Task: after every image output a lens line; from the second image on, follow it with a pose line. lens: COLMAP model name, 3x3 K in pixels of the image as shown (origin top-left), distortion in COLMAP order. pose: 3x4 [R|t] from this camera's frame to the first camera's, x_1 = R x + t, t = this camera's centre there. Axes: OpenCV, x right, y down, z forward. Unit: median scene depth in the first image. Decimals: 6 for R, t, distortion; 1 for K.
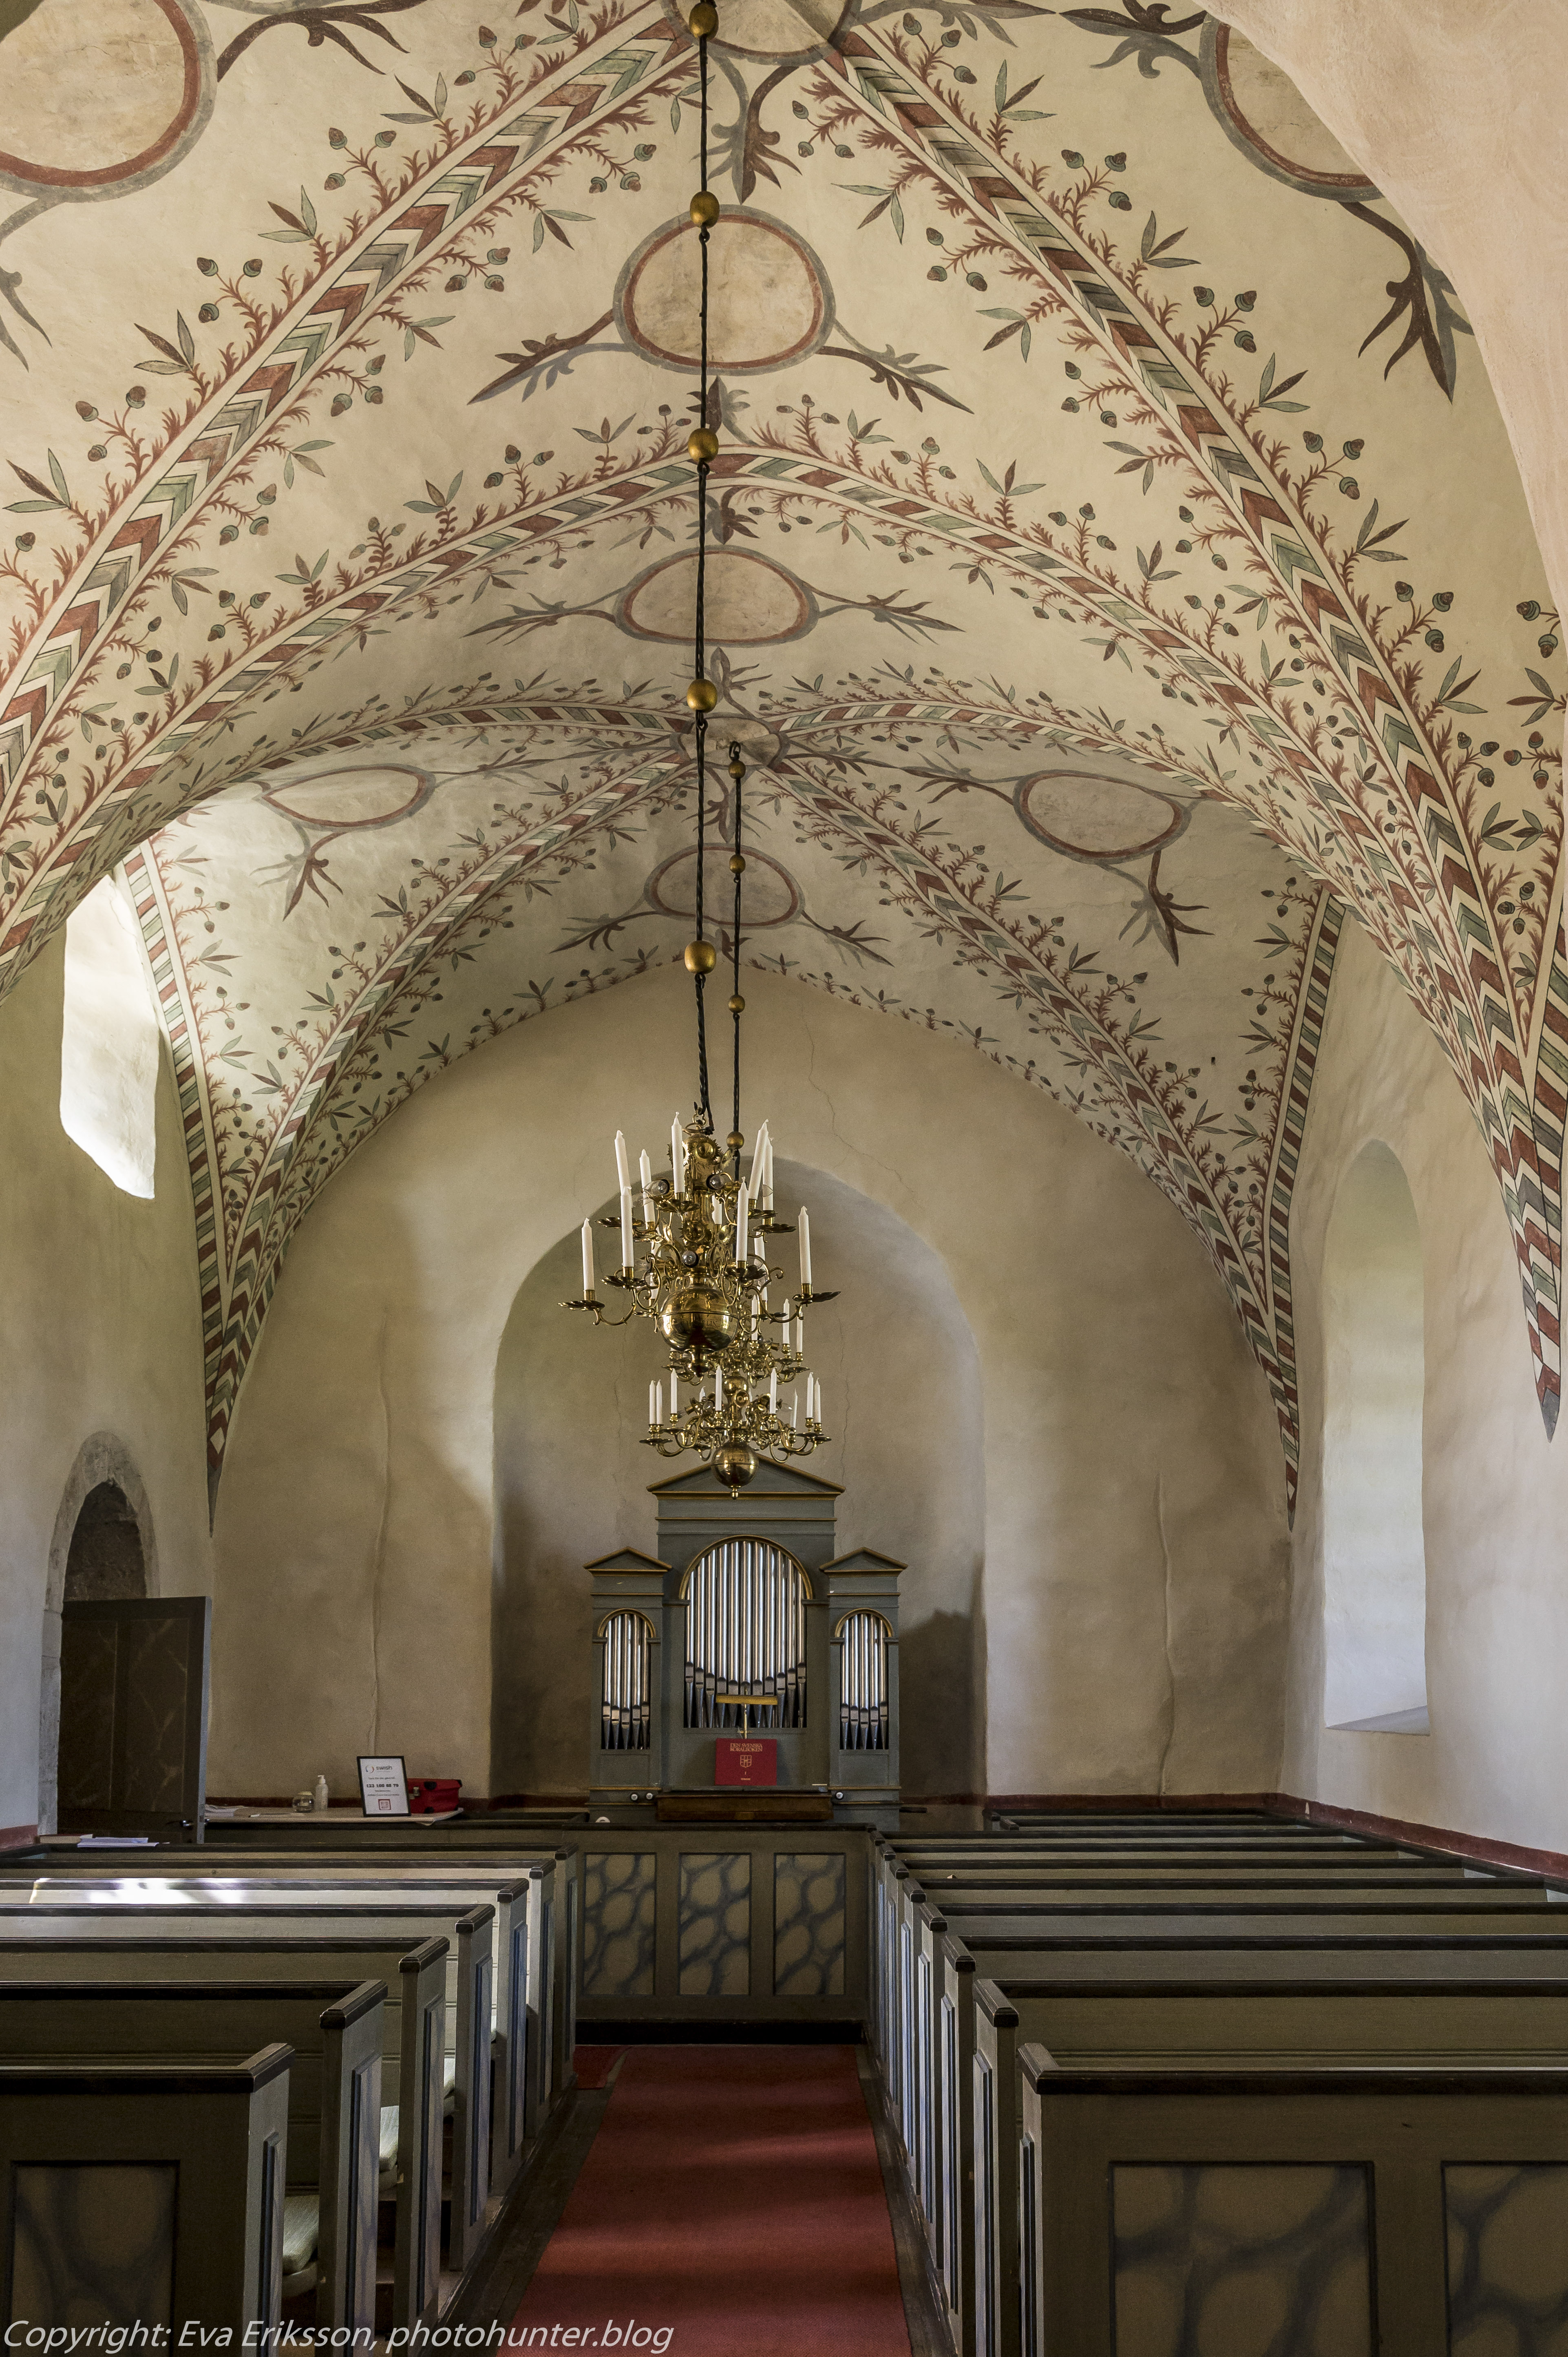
lens RADIAL K [[1929.0, 0, 784.0], [0, 1929.0, 1178.5], [0, 0, 1]] dist [0.000599, -0.000184]
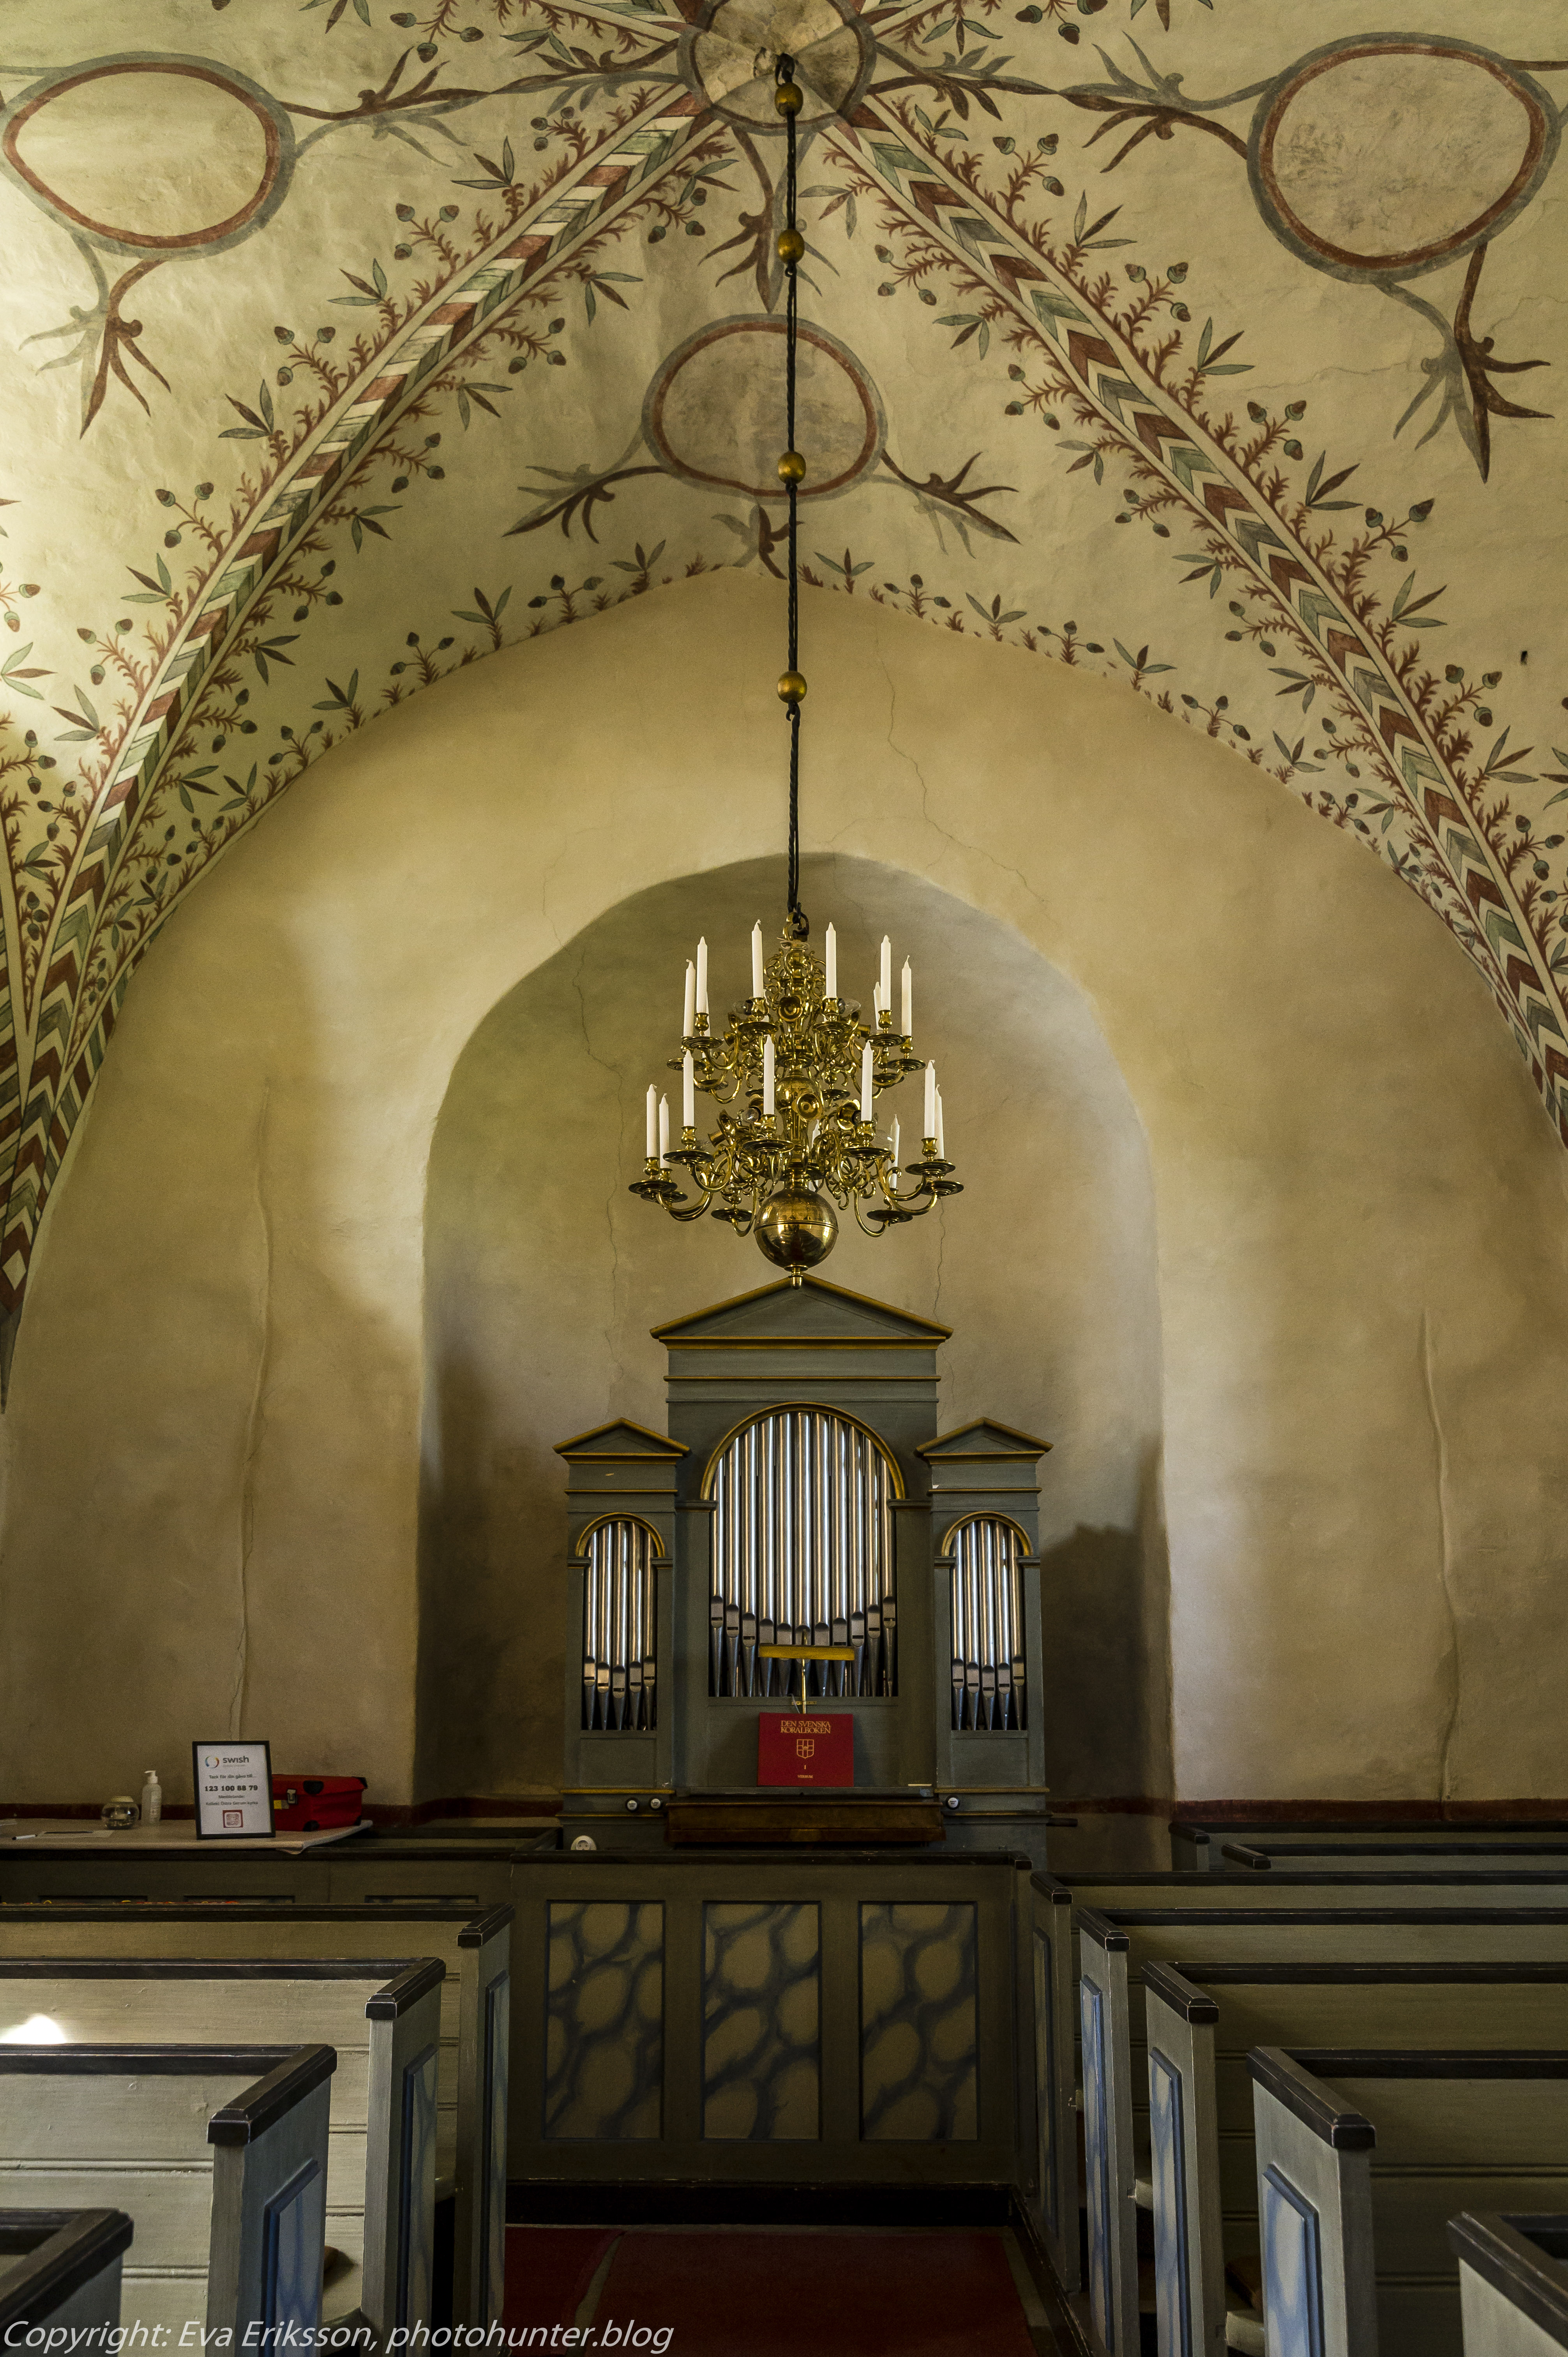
lens RADIAL K [[1802.2, 0, 769.7], [0, 1802.2, 1172.4], [0, 0, 1]] dist [0.002817, 0.000591]
pose [[0.999846, -0.005741, -0.016600, -0.020448], [0.005535, 0.999908, -0.012413, 0.116360], [0.016670, 0.012319, 0.999785, 0.392971]]
